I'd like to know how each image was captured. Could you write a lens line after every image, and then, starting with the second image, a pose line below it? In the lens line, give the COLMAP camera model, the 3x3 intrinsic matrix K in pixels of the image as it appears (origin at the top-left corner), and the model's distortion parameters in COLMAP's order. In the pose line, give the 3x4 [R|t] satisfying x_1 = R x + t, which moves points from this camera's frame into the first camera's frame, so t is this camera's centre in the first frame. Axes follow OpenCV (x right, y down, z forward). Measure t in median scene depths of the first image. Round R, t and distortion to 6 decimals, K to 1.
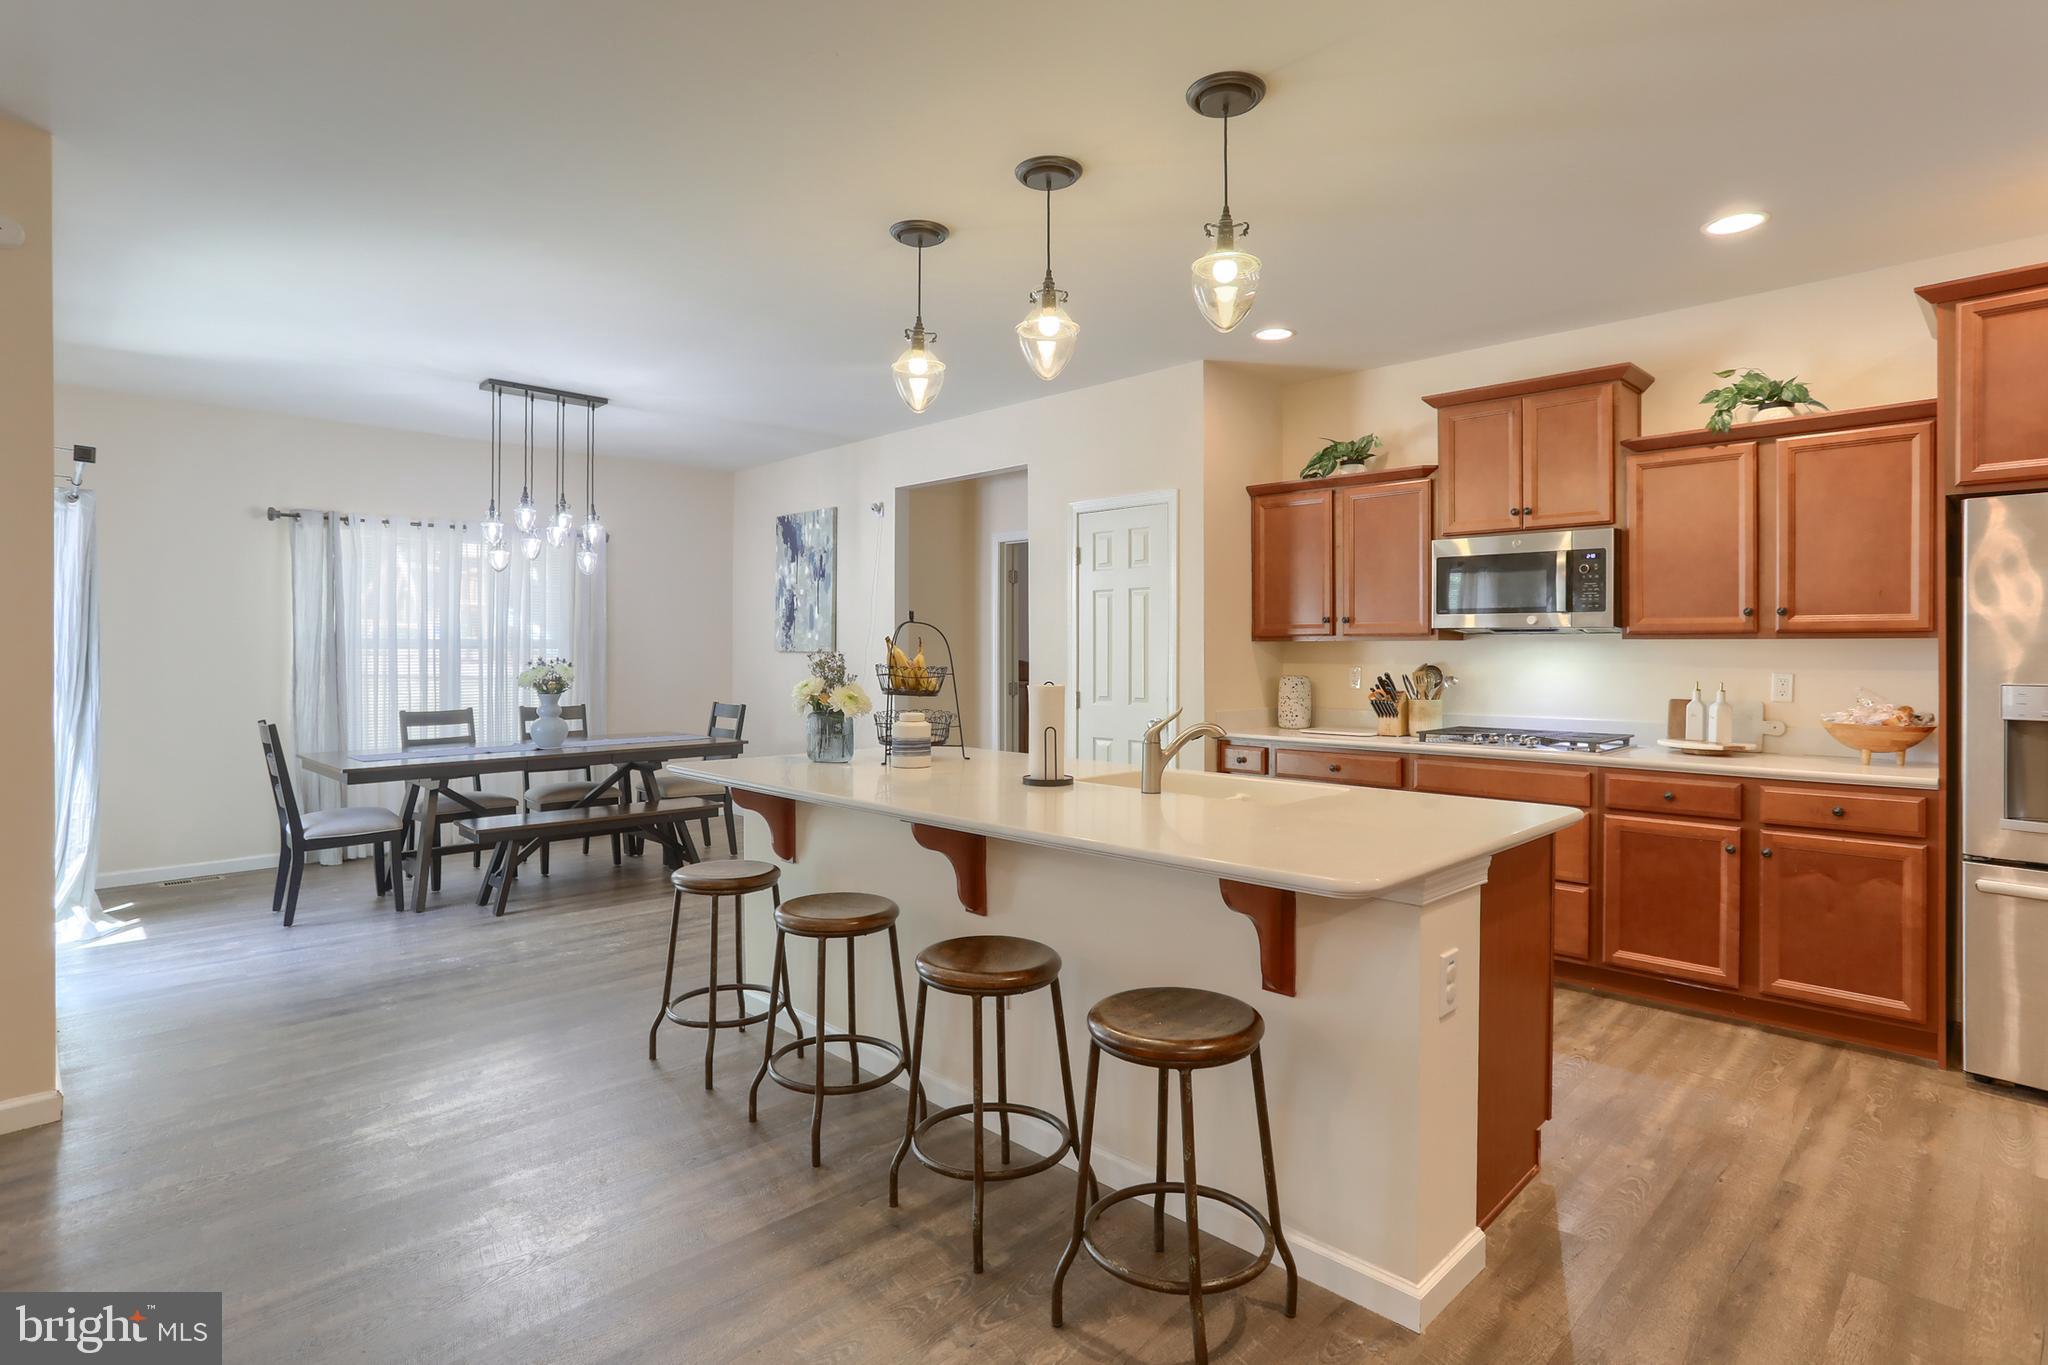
lens RADIAL K [[1024.7, 0, 1030.3], [0, 1024.7, 661.3], [0, 0, 1]] dist [-0.051296, 0.023371]
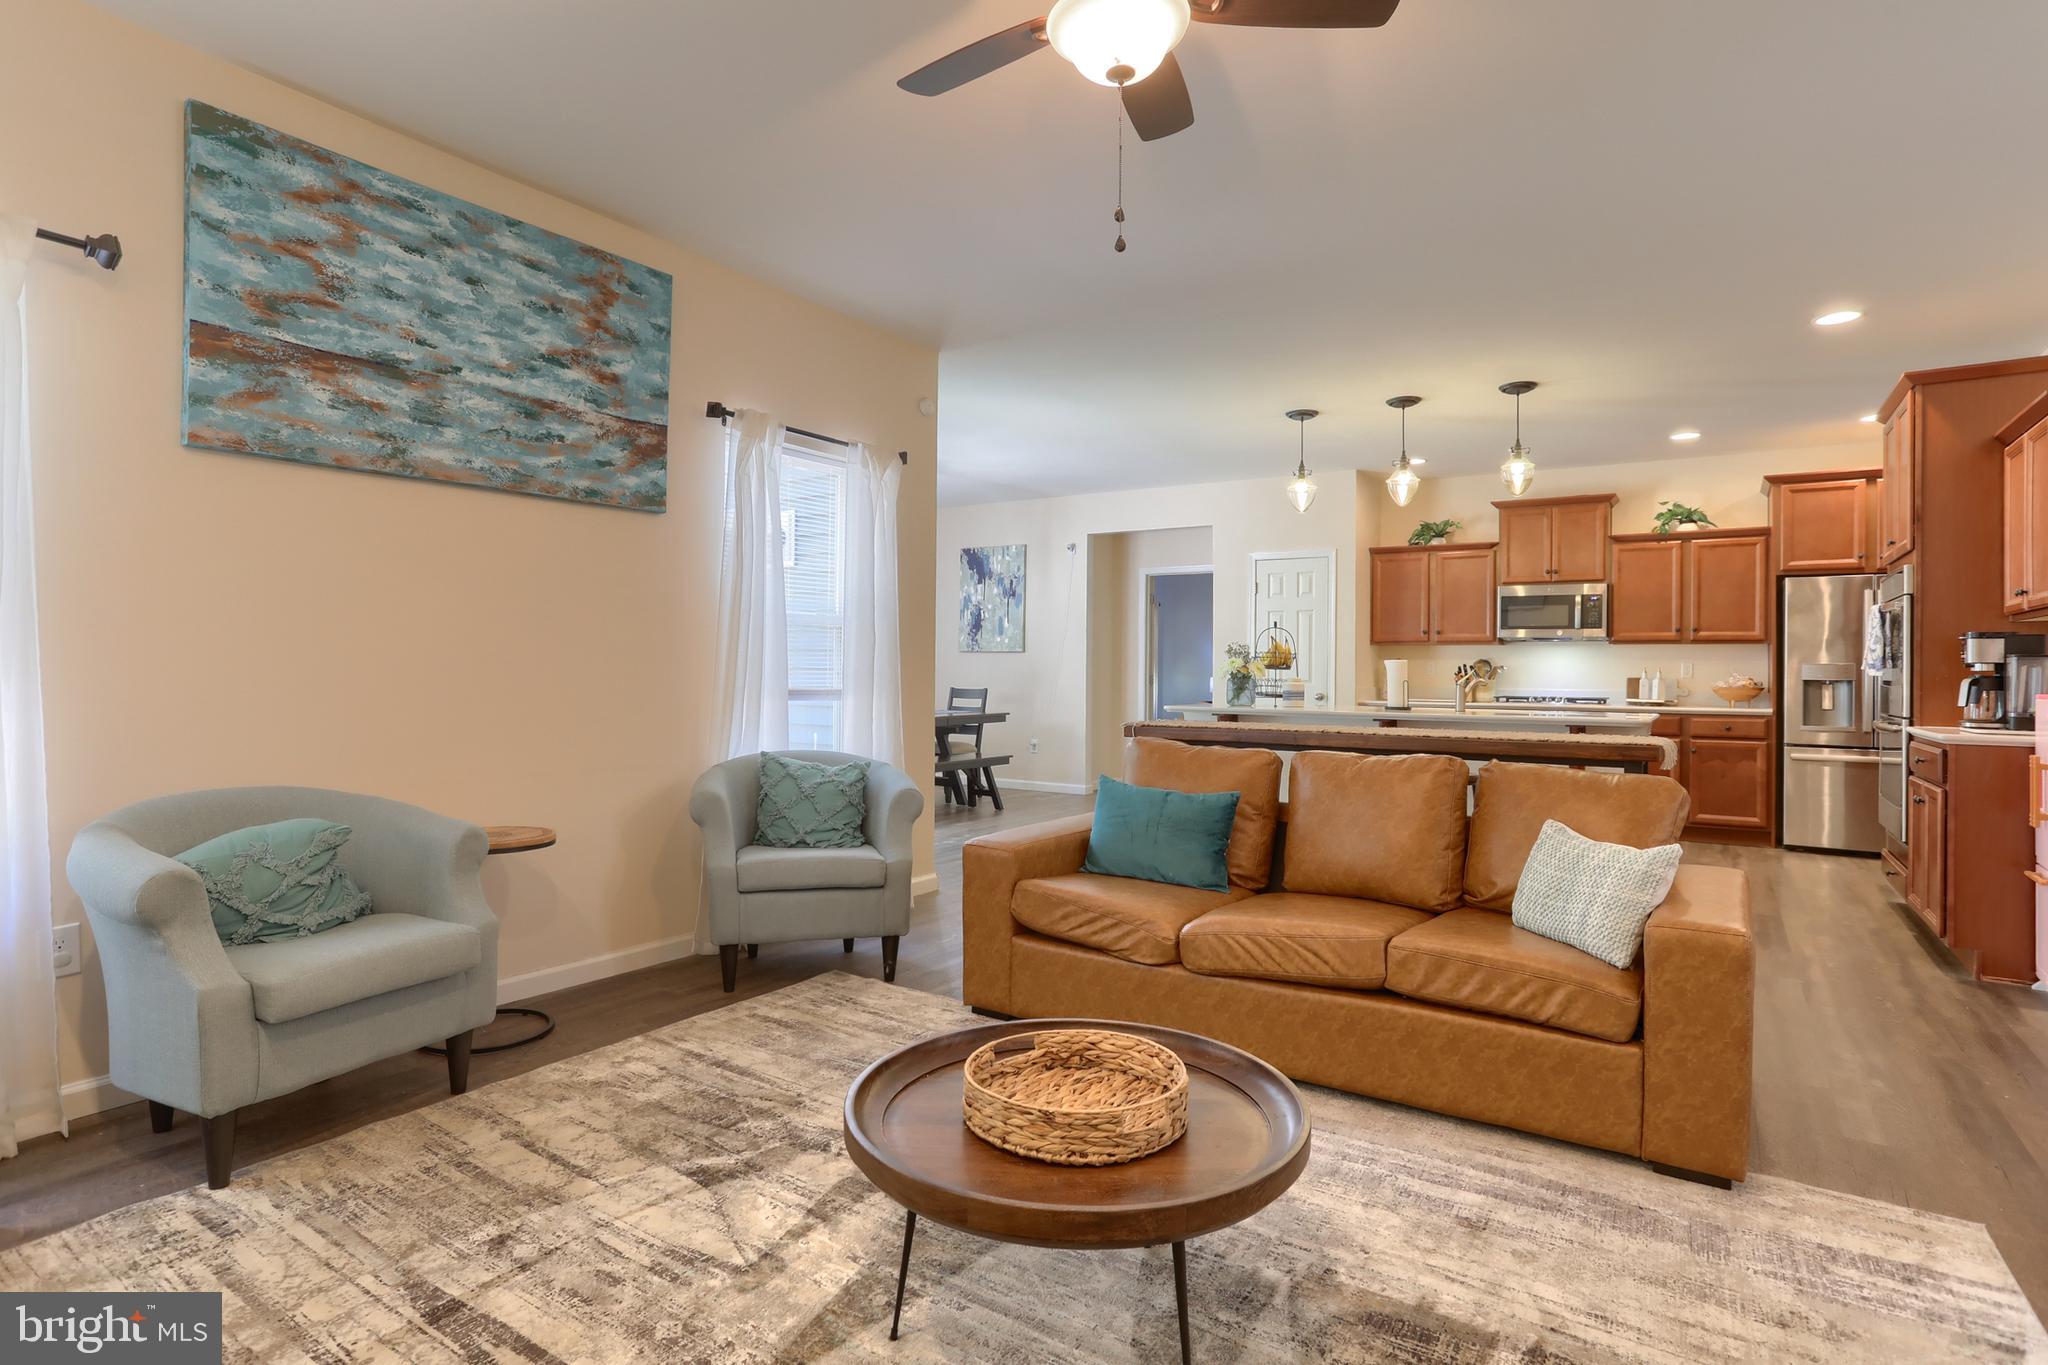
lens RADIAL K [[1024.7, 0, 1037.8], [0, 1024.7, 677.9], [0, 0, 1]] dist [-0.051296, 0.023371]
pose [[0.980811, 0.006902, 0.194841, -0.590627], [-0.006708, 0.999976, -0.001659, 0.037192], [-0.194848, 0.000320, 0.980833, -0.447214]]
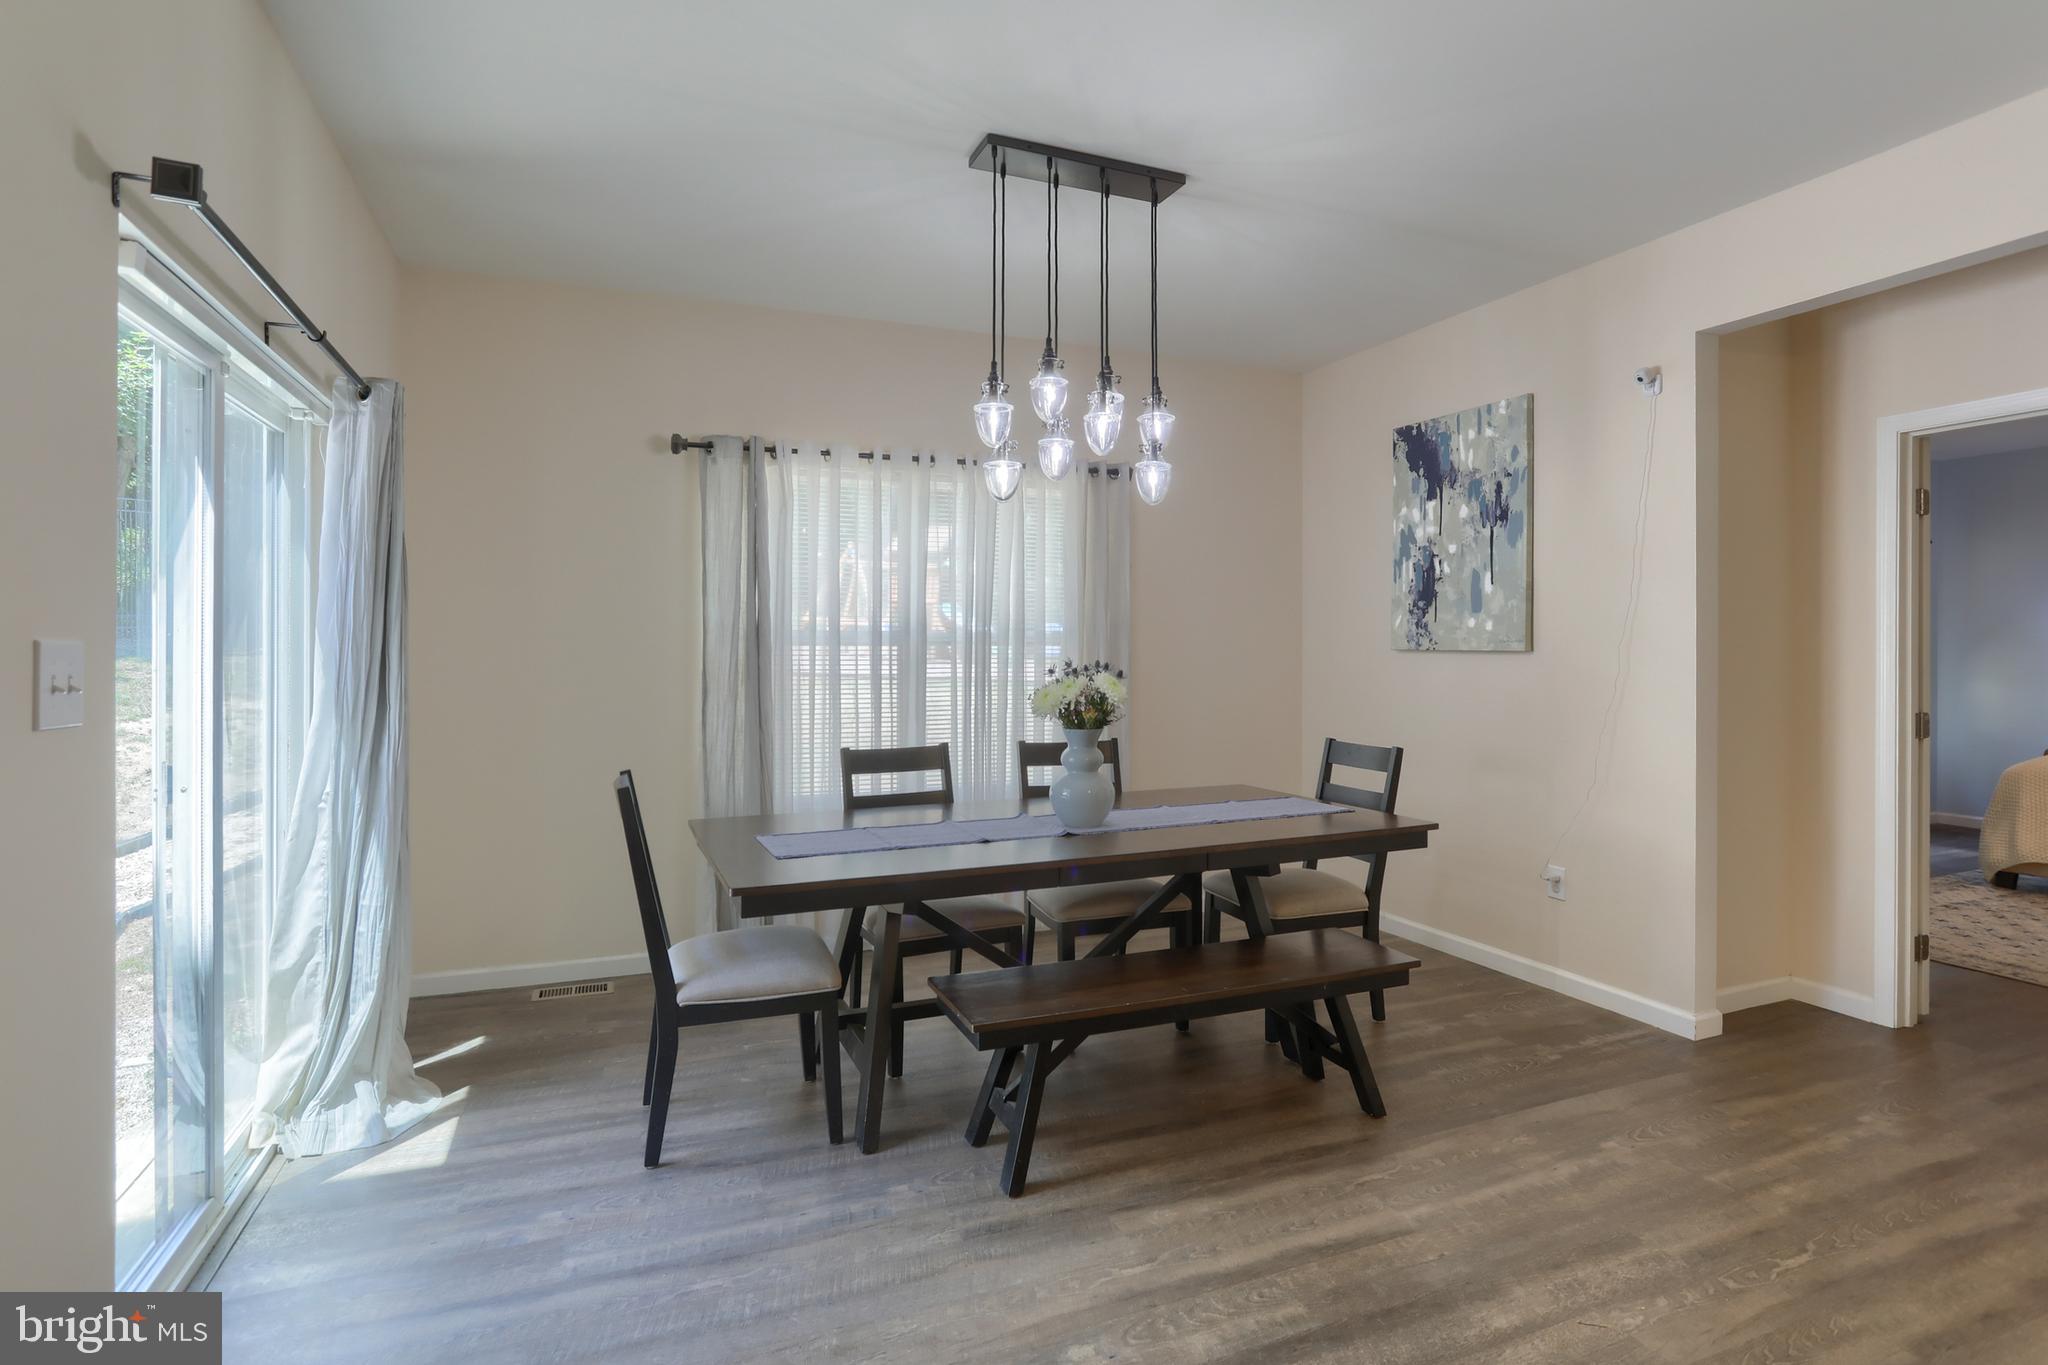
lens RADIAL K [[1045.3, 0, 1031.2], [0, 1045.3, 667.1], [0, 0, 1]] dist [-0.065643, 0.001187]
pose [[0.924563, 0.006014, -0.380982, -0.309615], [-0.004512, 0.999978, 0.004834, -0.003058], [0.381002, -0.002750, 0.924570, 0.510004]]
